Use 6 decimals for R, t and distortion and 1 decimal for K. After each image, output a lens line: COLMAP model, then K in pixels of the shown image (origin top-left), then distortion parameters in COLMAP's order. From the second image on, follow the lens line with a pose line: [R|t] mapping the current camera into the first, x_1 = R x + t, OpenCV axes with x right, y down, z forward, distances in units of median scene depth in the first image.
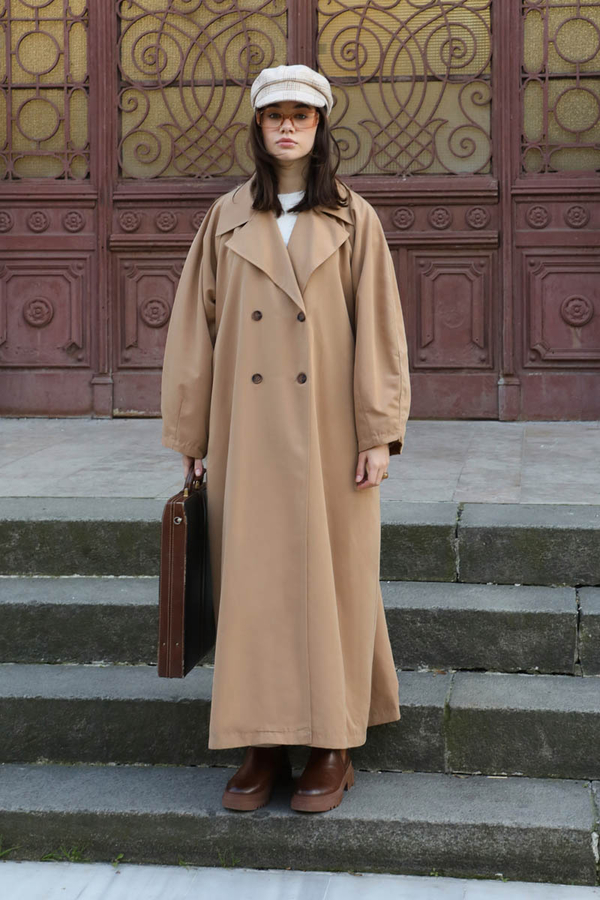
lens RADIAL K [[1724.3, 0, 302.3], [0, 1724.3, 265.3], [0, 0, 1]] dist [0.149935, -0.013297]
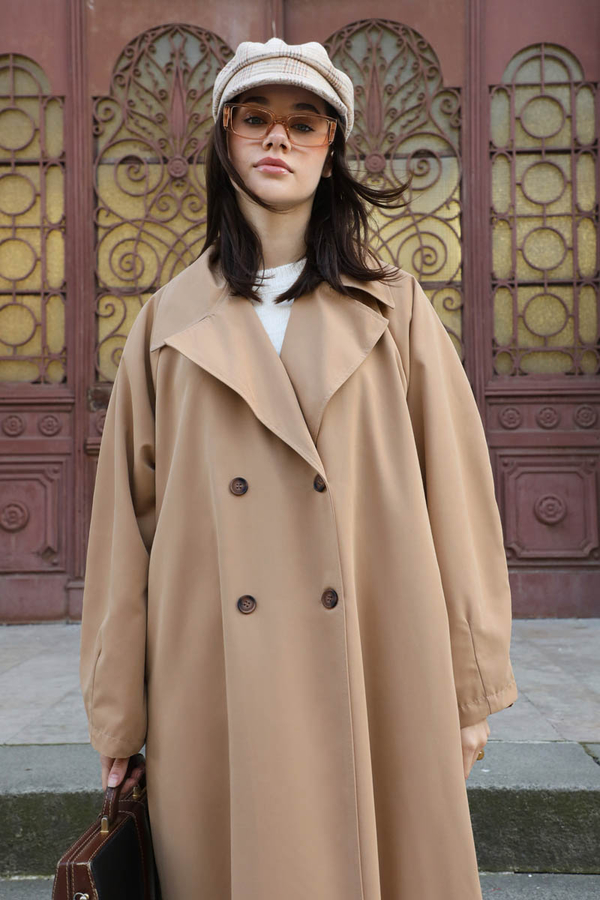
lens RADIAL K [[1169.4, 0, 301.2], [0, 1169.4, 424.9], [0, 0, 1]] dist [0.098754, 0.048642]
pose [[0.995407, -0.001036, 0.095729, -0.054060], [0.007099, 0.997987, -0.063018, 0.019034], [-0.095471, 0.063408, 0.993411, 0.319794]]
